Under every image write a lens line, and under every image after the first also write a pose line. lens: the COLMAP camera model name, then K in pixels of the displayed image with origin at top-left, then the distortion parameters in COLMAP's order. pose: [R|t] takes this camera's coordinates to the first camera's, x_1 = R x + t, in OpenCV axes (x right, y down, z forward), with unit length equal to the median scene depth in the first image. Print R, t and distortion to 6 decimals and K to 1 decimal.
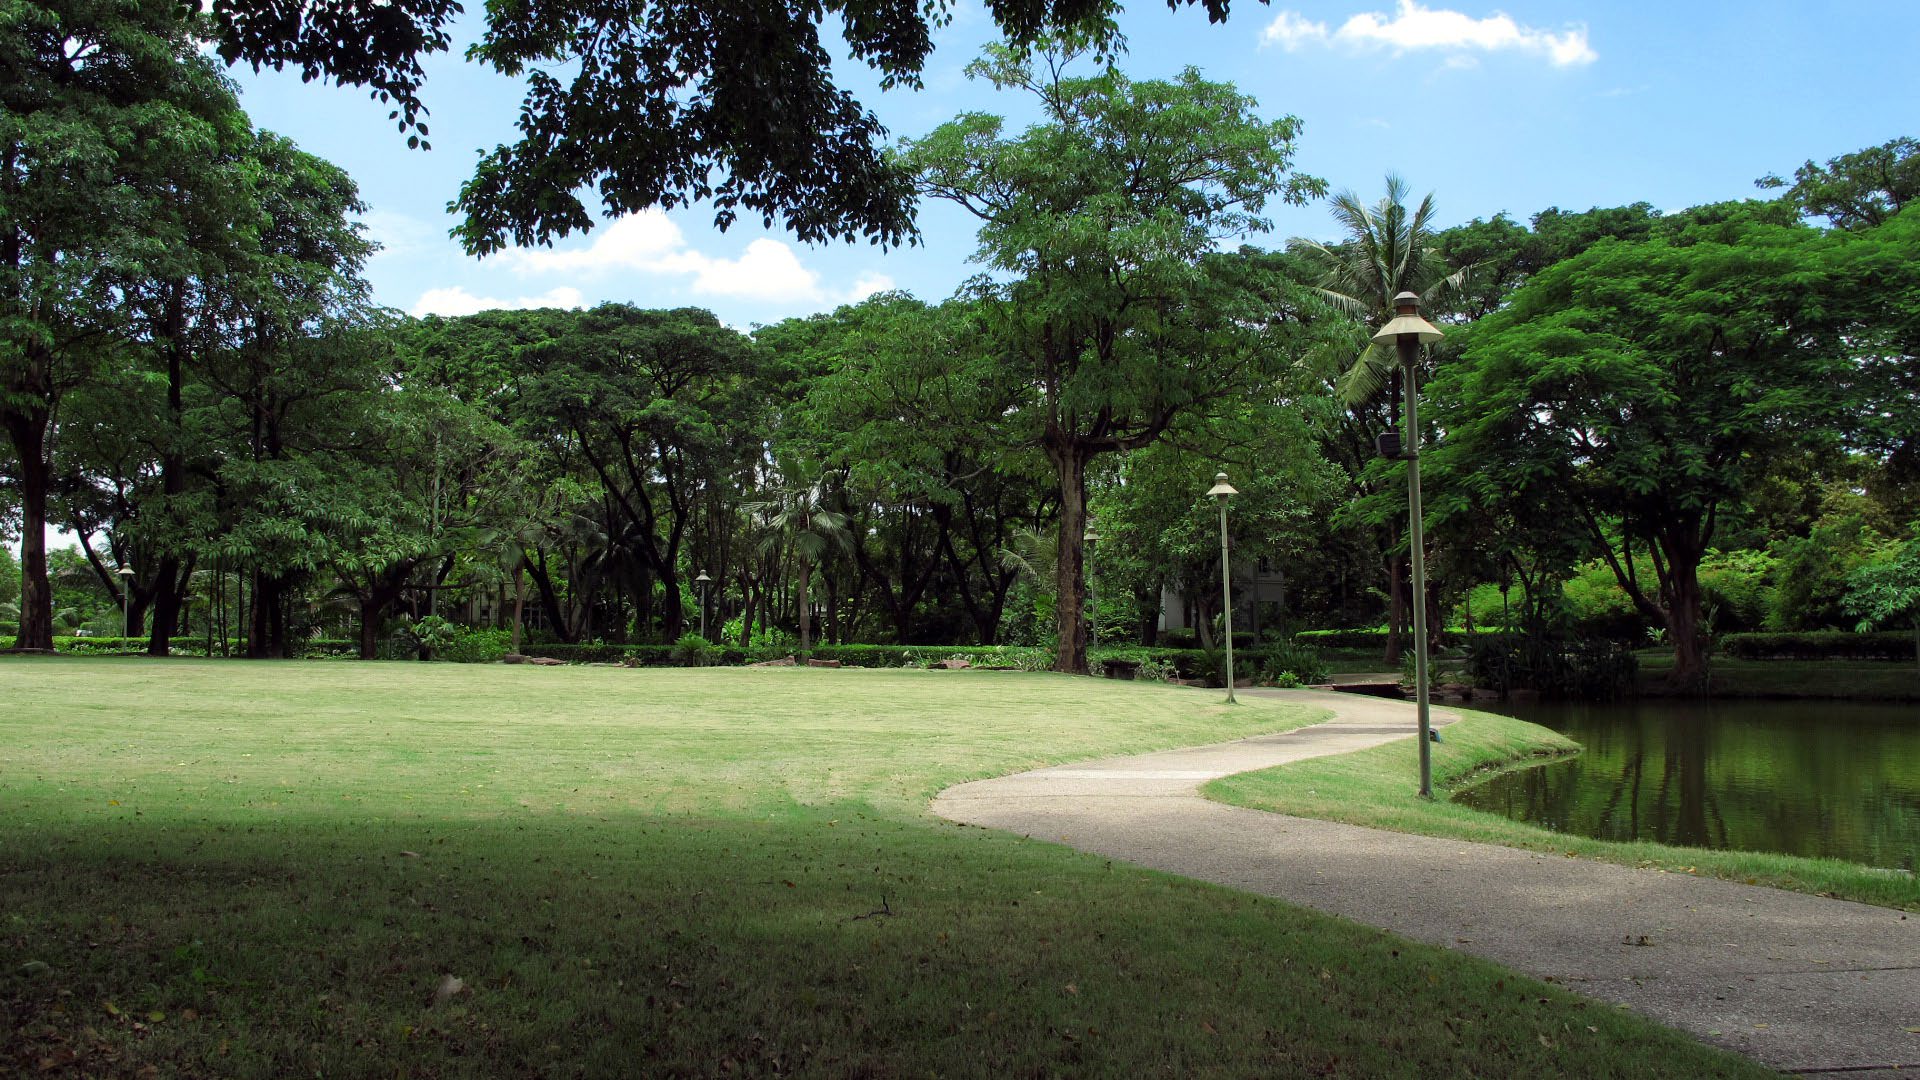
lens RADIAL K [[1474.6, 0, 960.0], [0, 1474.6, 540.0], [0, 0, 1]] dist [0.004047, 0.003973]
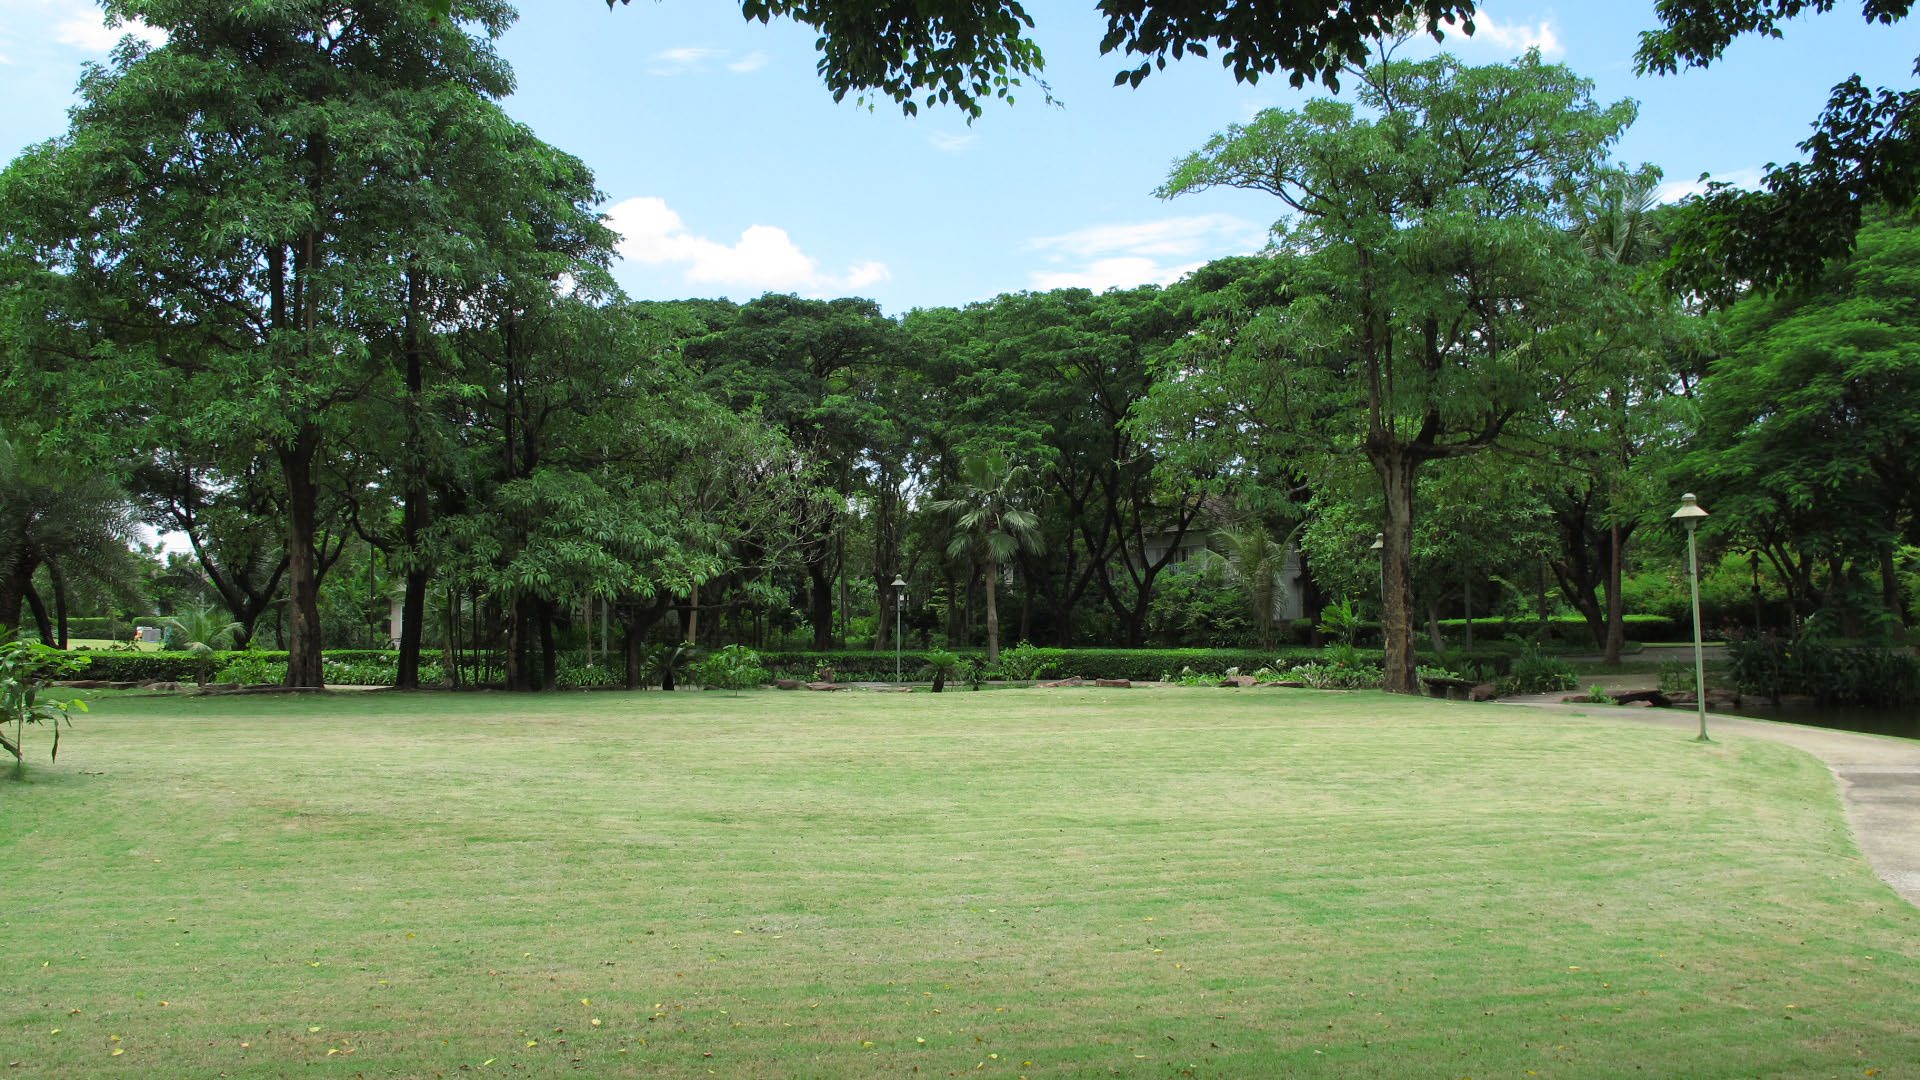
lens RADIAL K [[1474.6, 0, 960.0], [0, 1474.6, 540.0], [0, 0, 1]] dist [0.004047, 0.003973]
pose [[0.999151, -0.012147, 0.039373, -0.219226], [0.011439, 0.999770, 0.018141, -0.025557], [-0.039584, -0.017675, 0.999060, 0.063928]]
